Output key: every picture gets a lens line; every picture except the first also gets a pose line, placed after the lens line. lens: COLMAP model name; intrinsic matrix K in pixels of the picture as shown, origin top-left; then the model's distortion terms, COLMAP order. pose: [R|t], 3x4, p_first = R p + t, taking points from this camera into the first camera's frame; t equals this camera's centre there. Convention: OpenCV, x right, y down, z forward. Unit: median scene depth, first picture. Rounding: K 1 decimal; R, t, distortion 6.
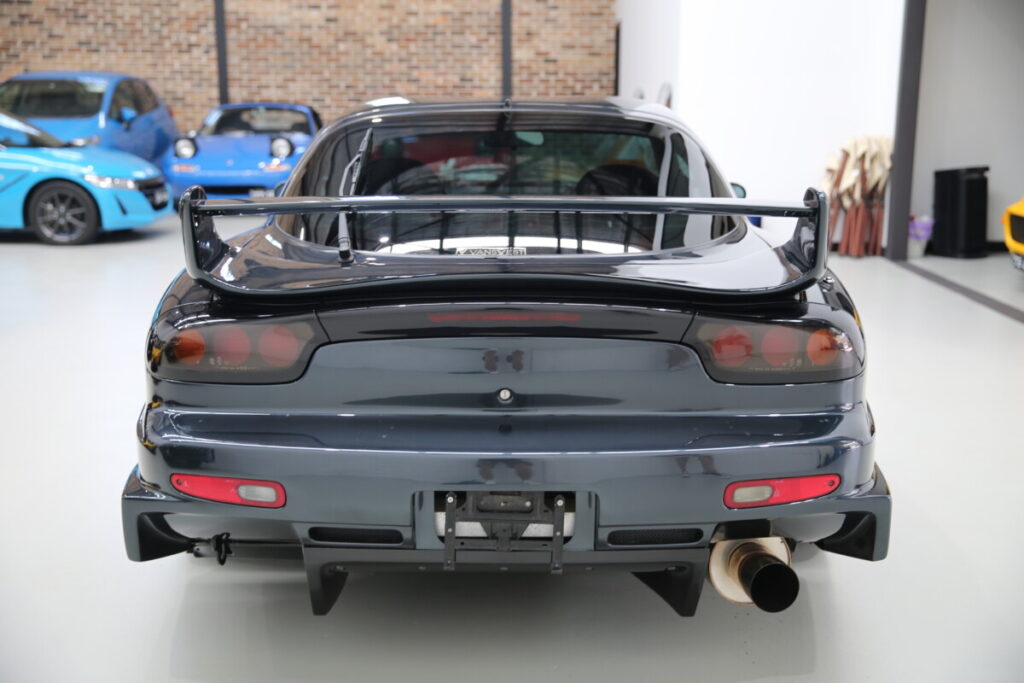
lens RADIAL K [[1166.8, 0, 512.0], [0, 1166.8, 341.5], [0, 0, 1]] dist [0.006785, 0.024209]
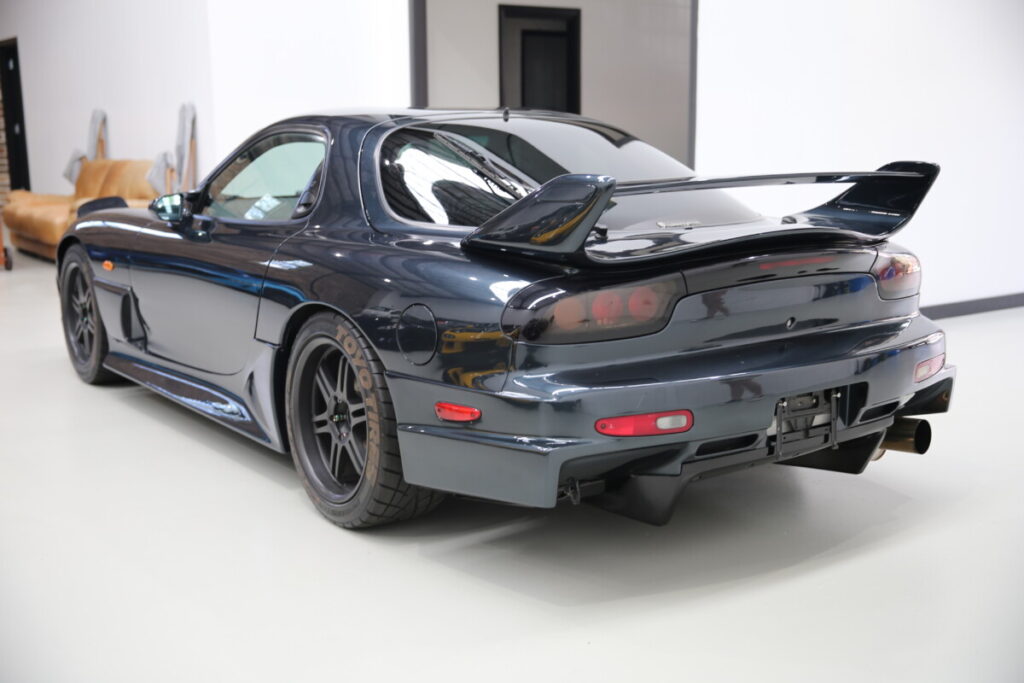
lens RADIAL K [[1166.8, 0, 512.0], [0, 1166.8, 341.5], [0, 0, 1]] dist [0.006785, 0.024209]
pose [[0.824605, -0.114926, 0.553912, -0.191290], [0.126920, 0.991770, 0.016828, 0.000975], [-0.551288, 0.056426, 0.832405, 0.013993]]
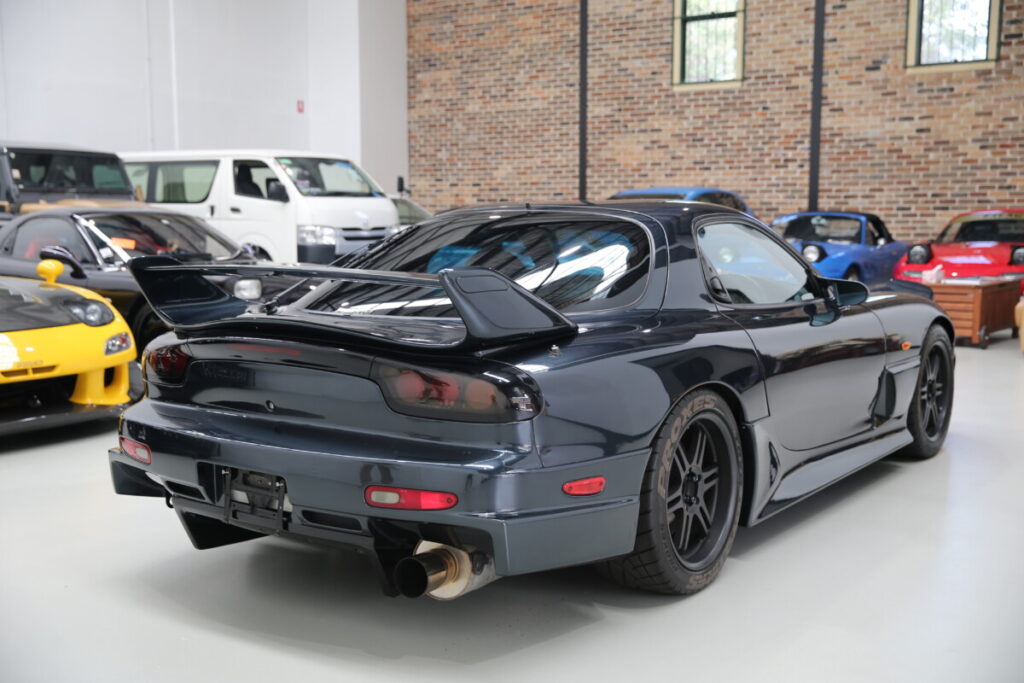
lens RADIAL K [[1166.8, 0, 512.0], [0, 1166.8, 341.5], [0, 0, 1]] dist [0.006785, 0.024209]
pose [[0.784039, 0.058265, -0.617971, 0.203676], [-0.118061, 0.991408, -0.056314, 0.003750], [0.609380, 0.117111, 0.784181, 0.015857]]
